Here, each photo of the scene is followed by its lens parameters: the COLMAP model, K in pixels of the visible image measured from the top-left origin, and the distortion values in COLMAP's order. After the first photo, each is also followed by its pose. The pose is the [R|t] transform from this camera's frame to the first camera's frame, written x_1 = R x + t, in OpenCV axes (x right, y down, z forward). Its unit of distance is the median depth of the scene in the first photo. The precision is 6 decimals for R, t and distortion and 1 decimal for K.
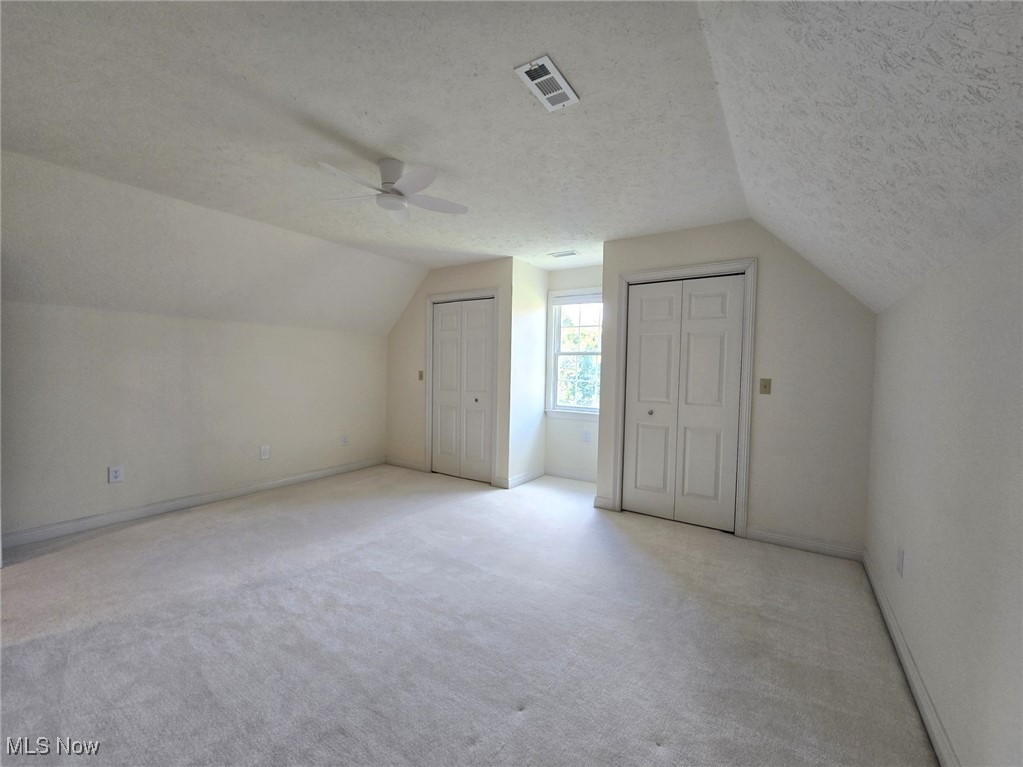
lens RADIAL K [[441.8, 0, 501.0], [0, 441.8, 389.3], [0, 0, 1]] dist [0.002520, 0.000343]
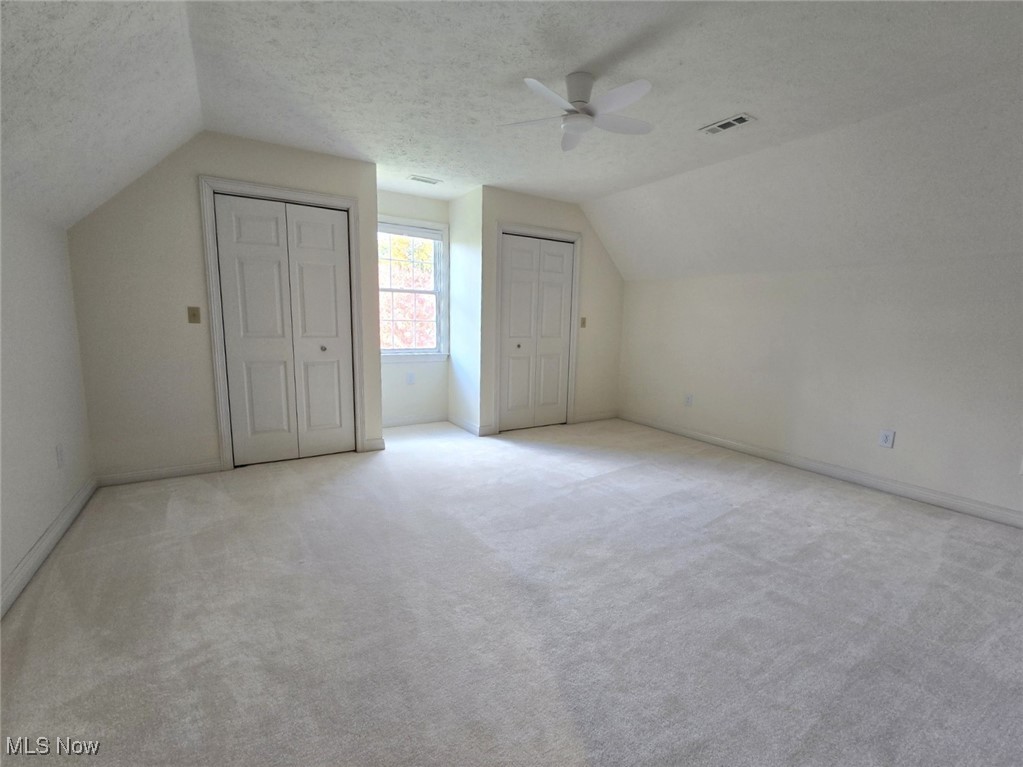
lens RADIAL K [[441.8, 0, 507.6], [0, 441.8, 376.5], [0, 0, 1]] dist [0.002520, 0.000343]
pose [[0.402119, -0.137214, 0.905247, -0.655792], [0.017623, 0.989683, 0.142184, -0.031277], [-0.915418, -0.041221, 0.400389, 0.454483]]
